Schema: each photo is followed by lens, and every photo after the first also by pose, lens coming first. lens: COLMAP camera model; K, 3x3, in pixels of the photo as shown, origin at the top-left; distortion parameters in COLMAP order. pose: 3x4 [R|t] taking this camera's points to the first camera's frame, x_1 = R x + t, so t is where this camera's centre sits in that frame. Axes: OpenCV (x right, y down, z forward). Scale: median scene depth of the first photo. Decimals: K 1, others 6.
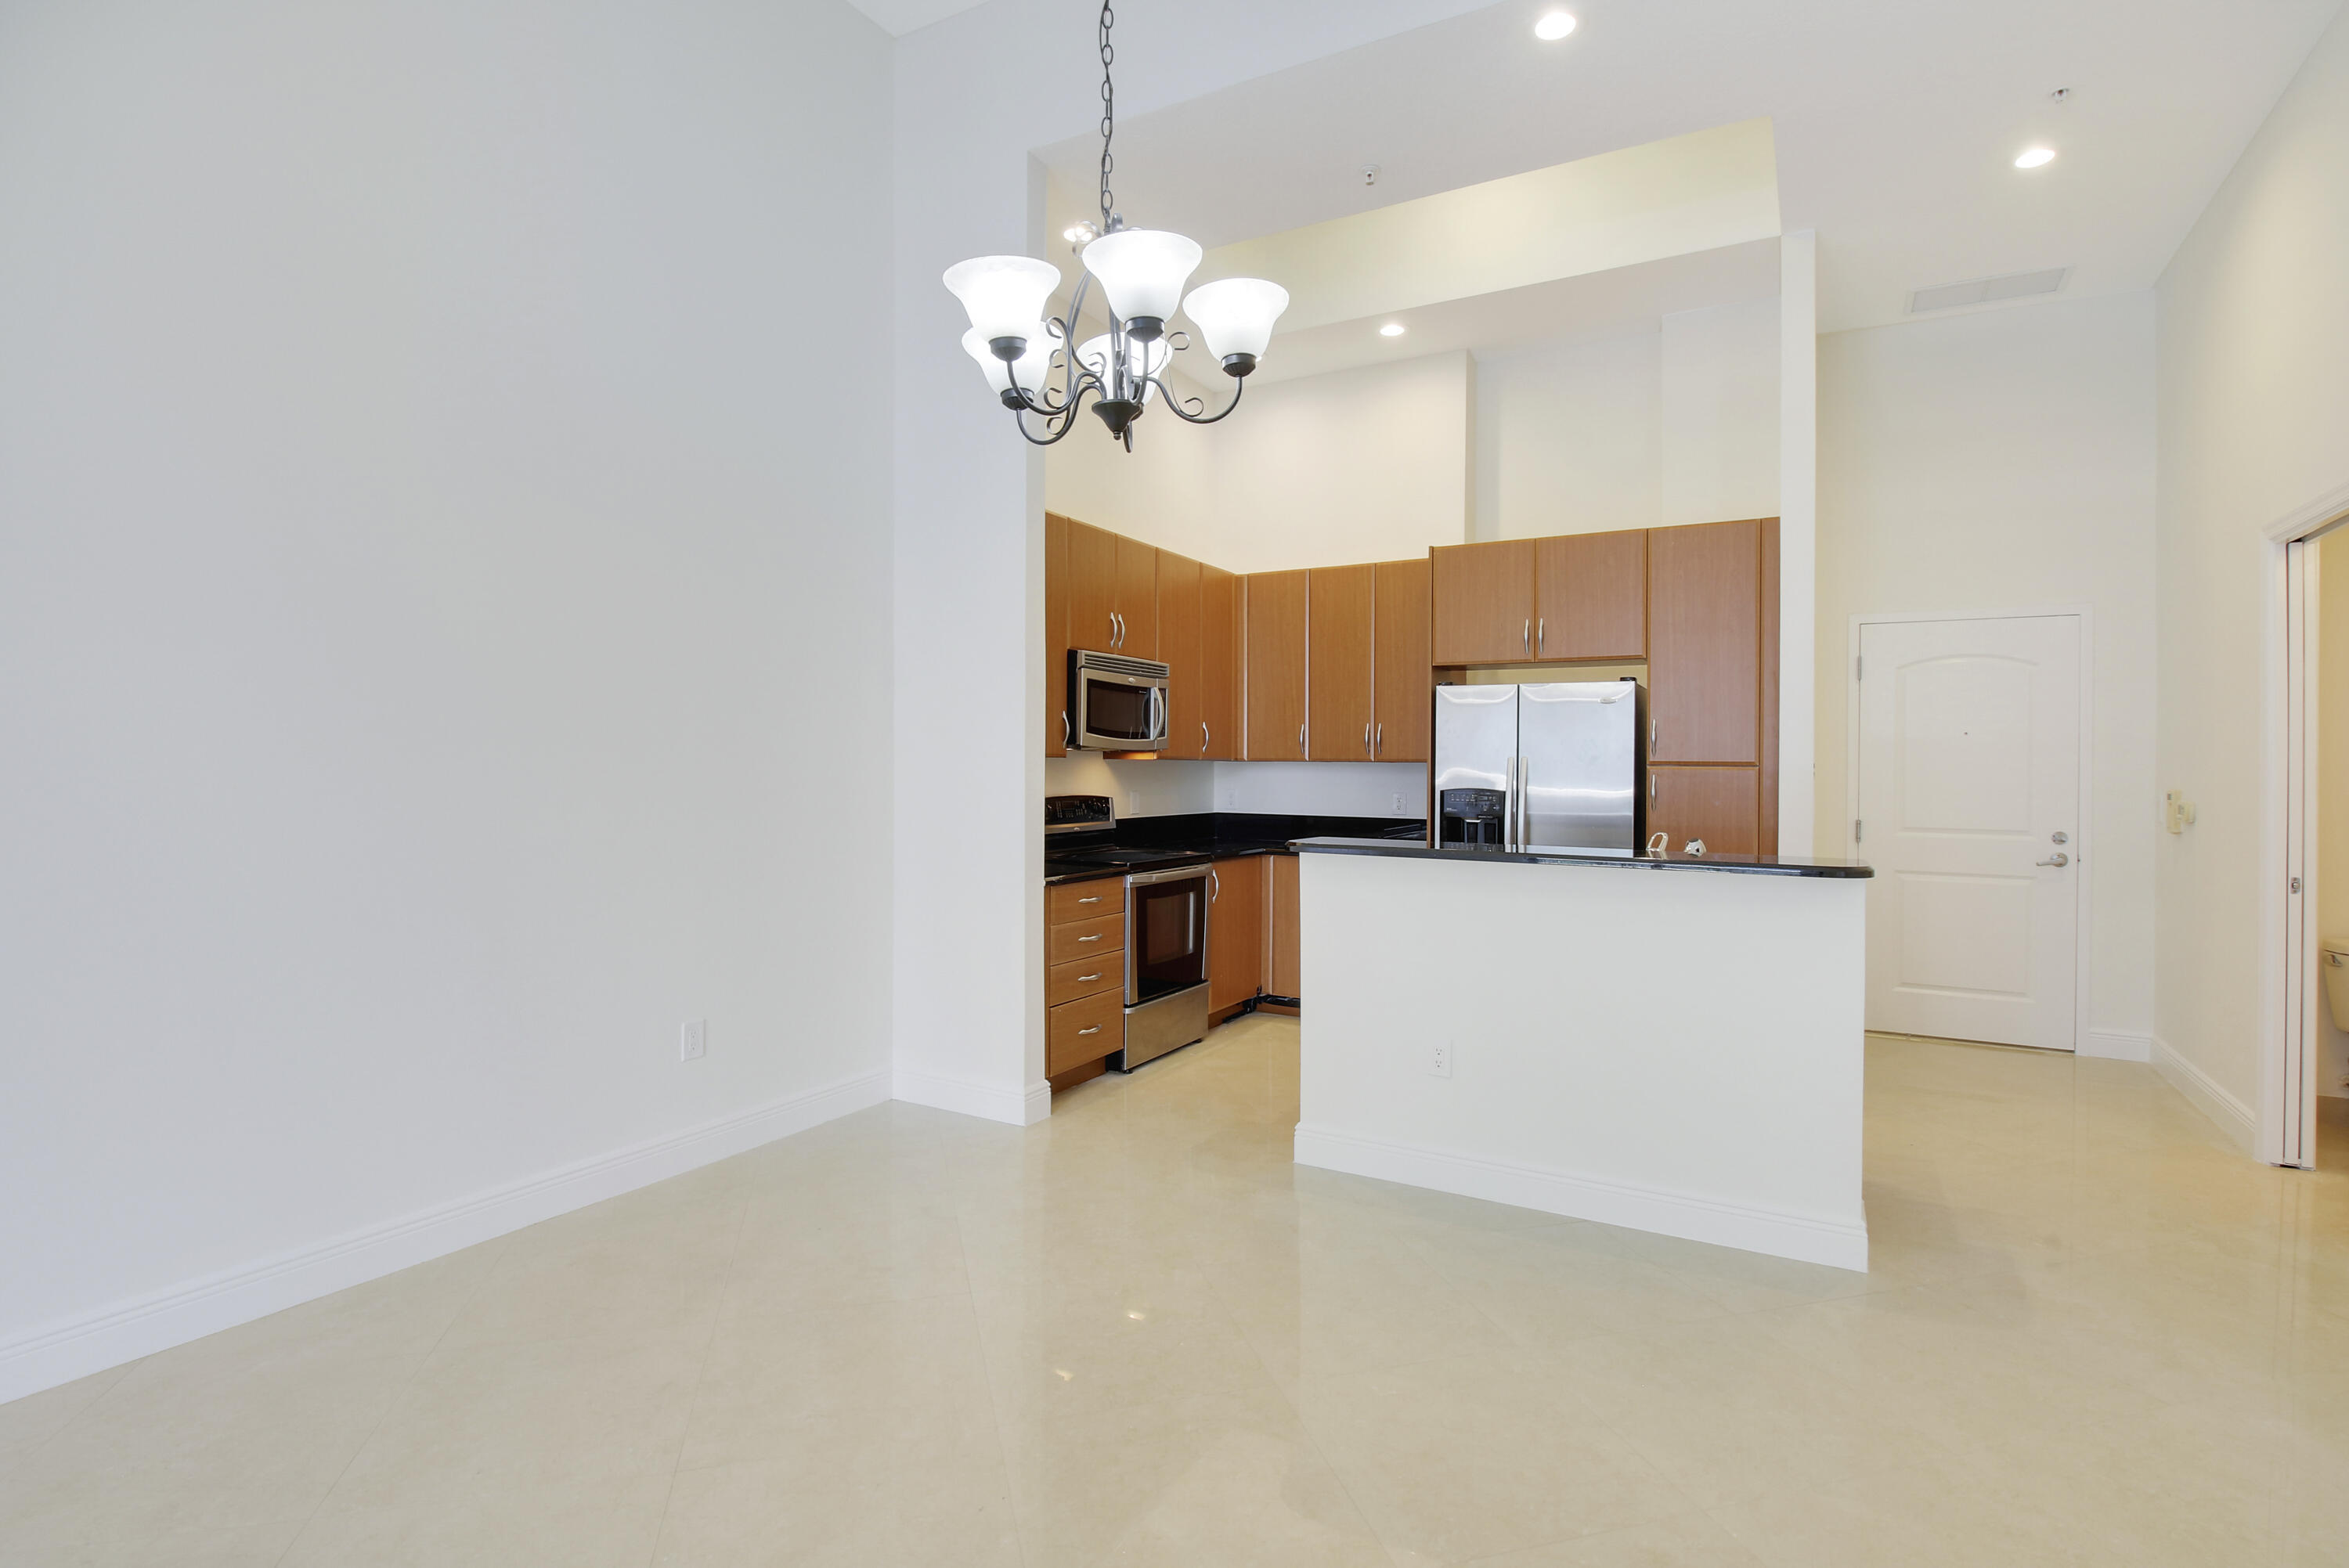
lens RADIAL K [[1136.6, 0, 1175.5], [0, 1136.6, 760.8], [0, 0, 1]] dist [-0.022200, -0.000619]
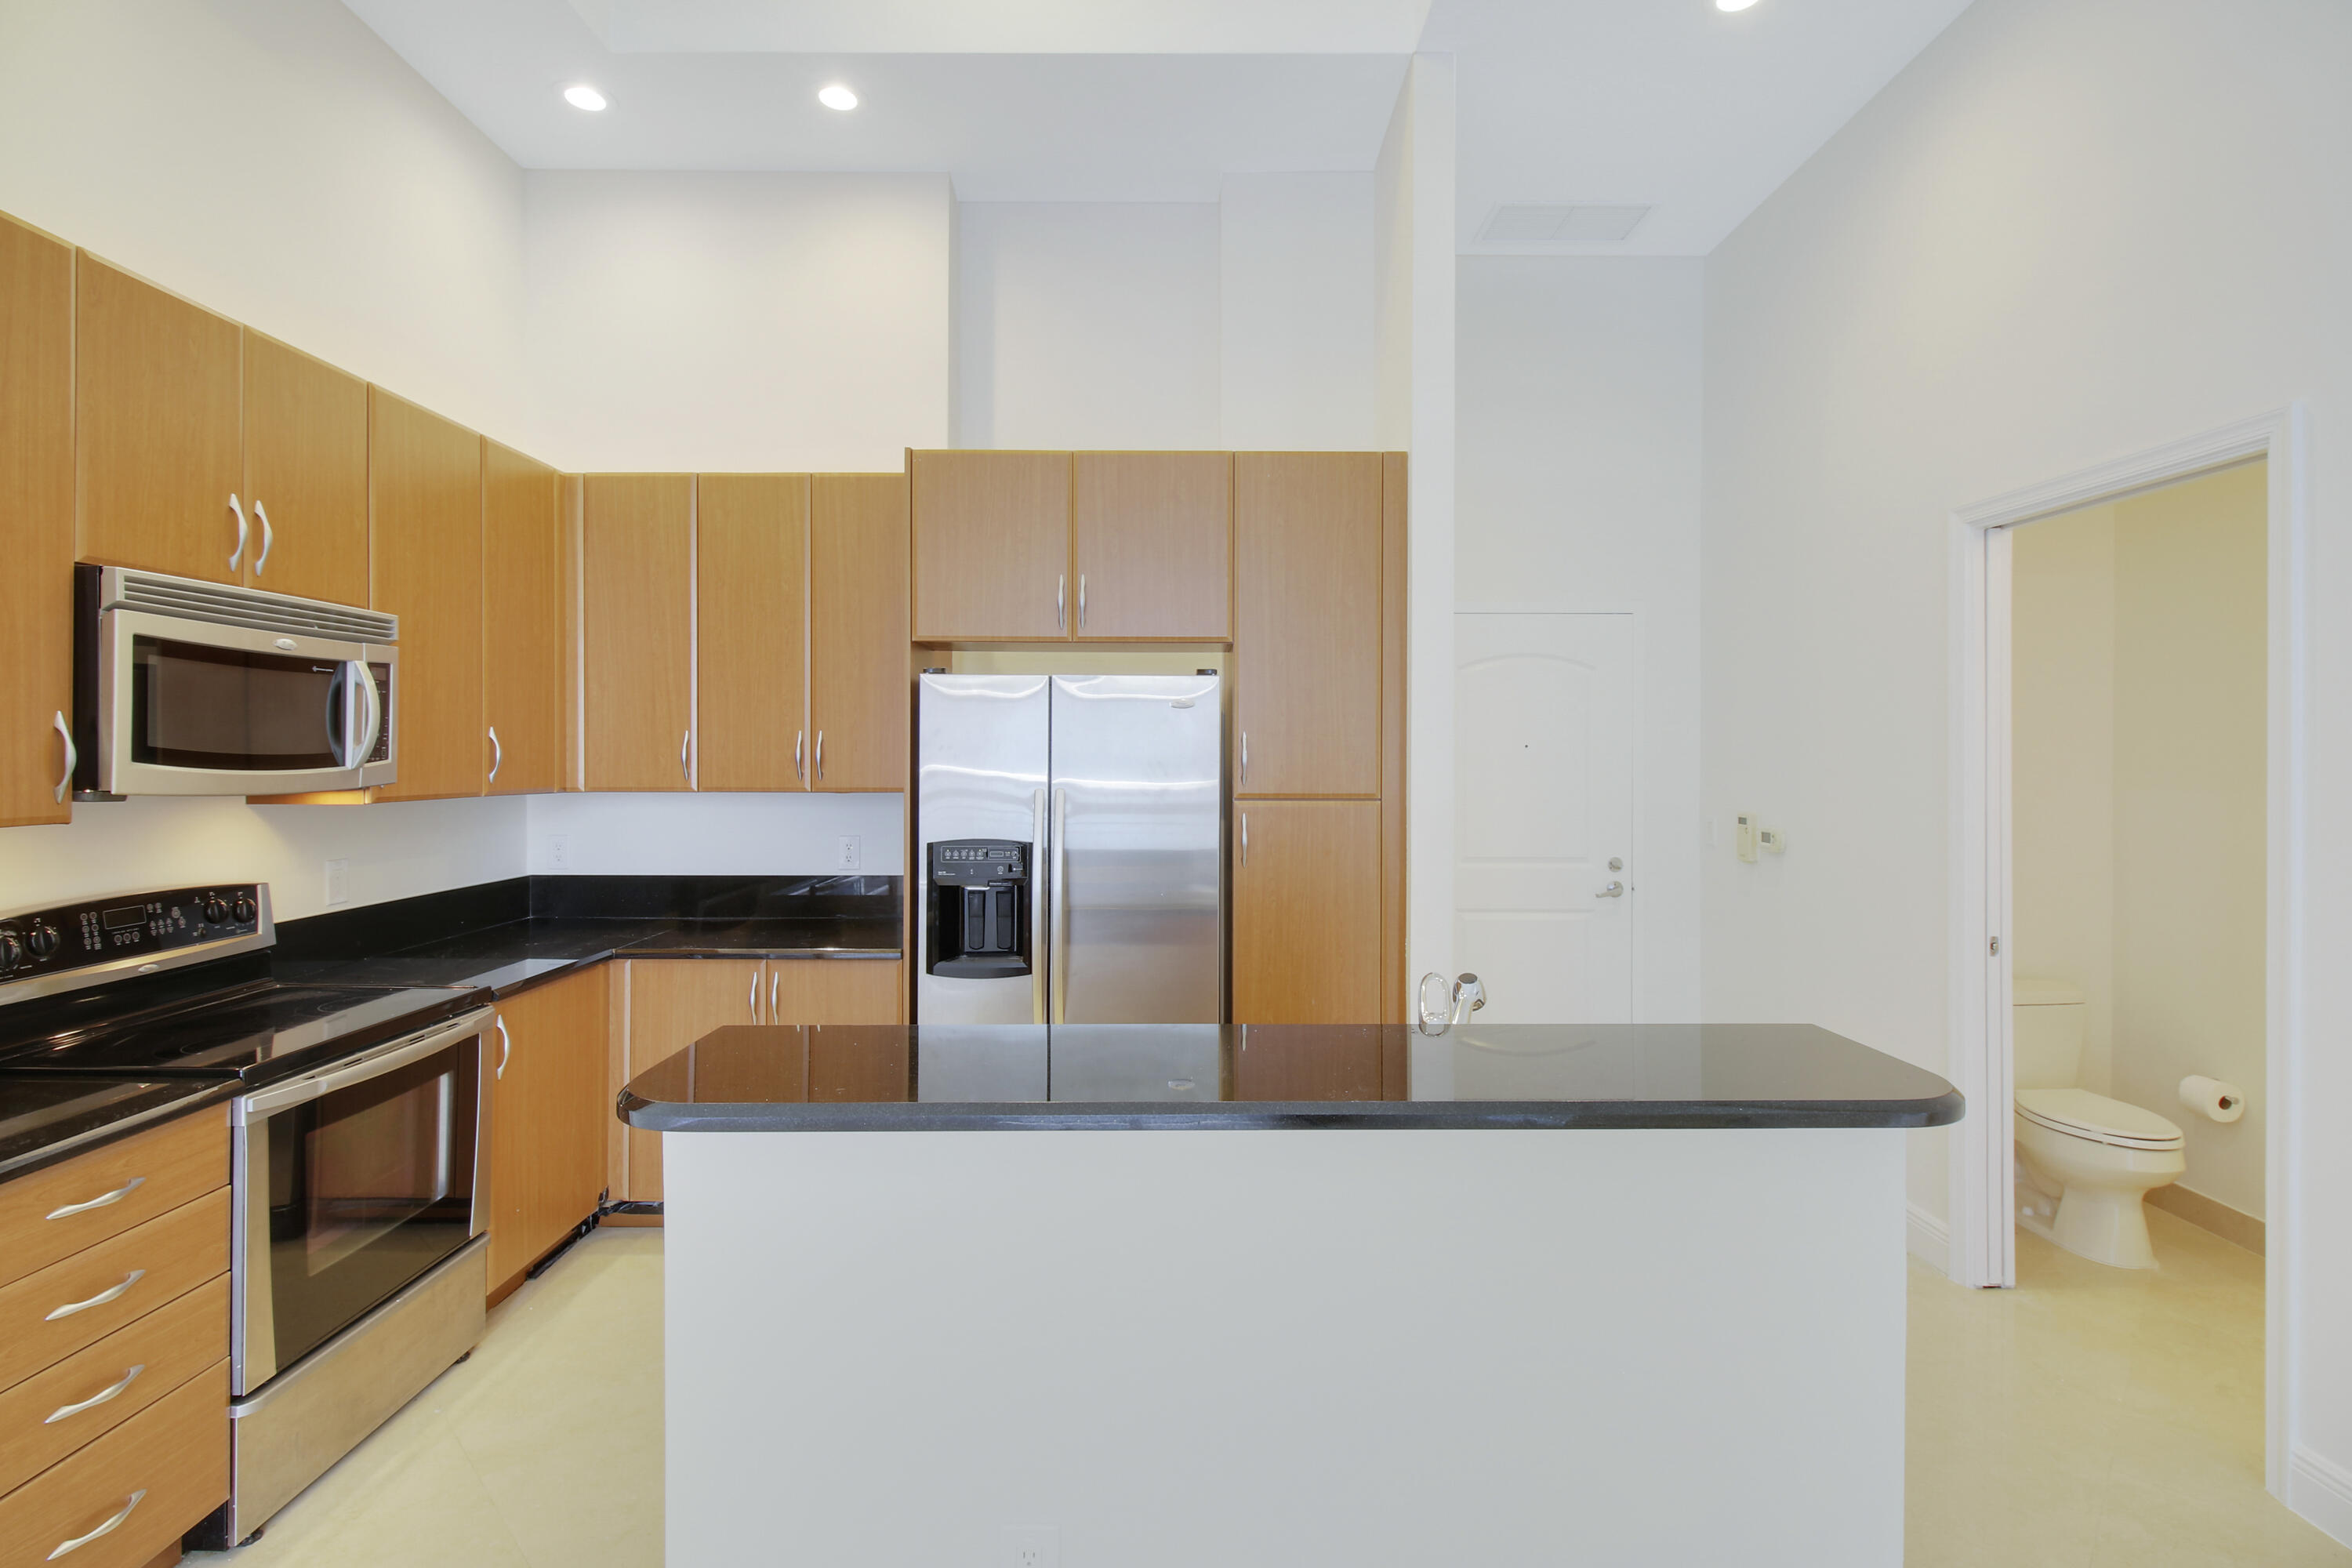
lens RADIAL K [[1097.8, 0, 1167.8], [0, 1097.8, 752.3], [0, 0, 1]] dist [0.004925, -0.013027]
pose [[0.866798, -0.007283, 0.498606, 0.050528], [0.003115, 0.999953, 0.009190, -0.029502], [-0.498649, -0.006412, 0.866780, 0.431490]]
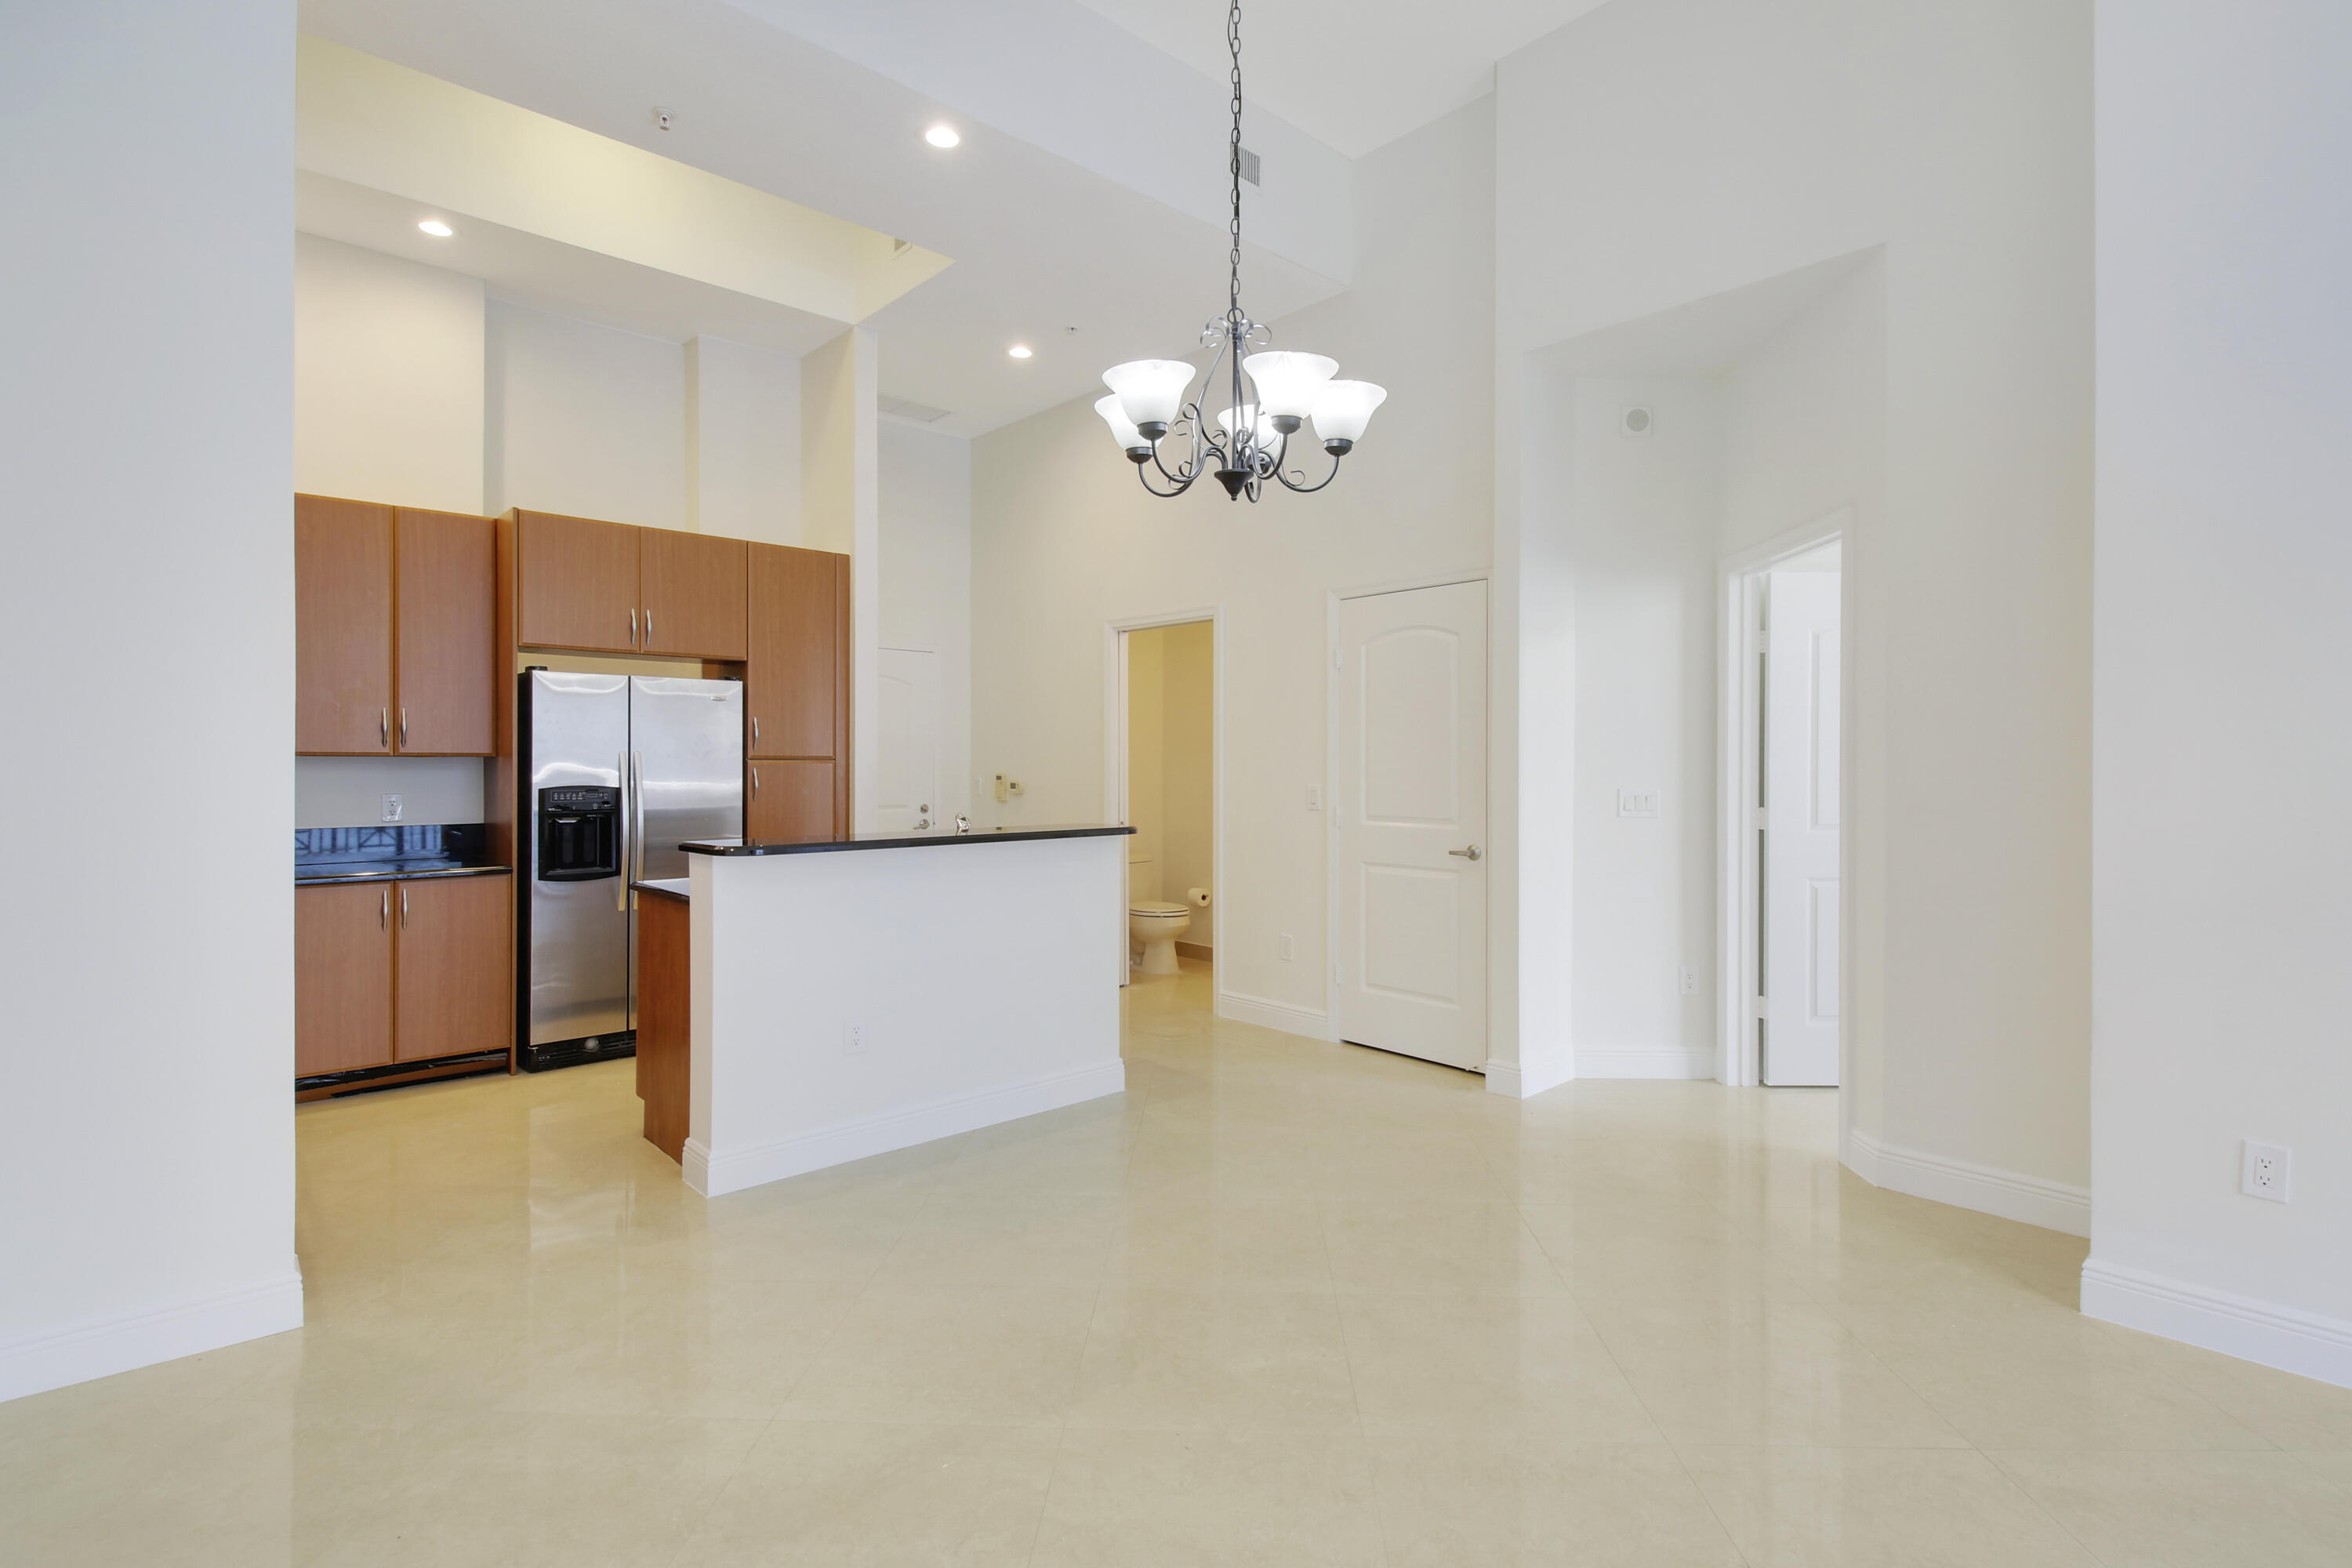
lens RADIAL K [[1103.5, 0, 1163.7], [0, 1103.5, 754.6], [0, 0, 1]] dist [0.003899, -0.016305]
pose [[0.318098, -0.002884, 0.948053, -0.443946], [-0.003271, 0.999986, 0.004140, -0.006295], [-0.948052, -0.004418, 0.318085, 0.275023]]
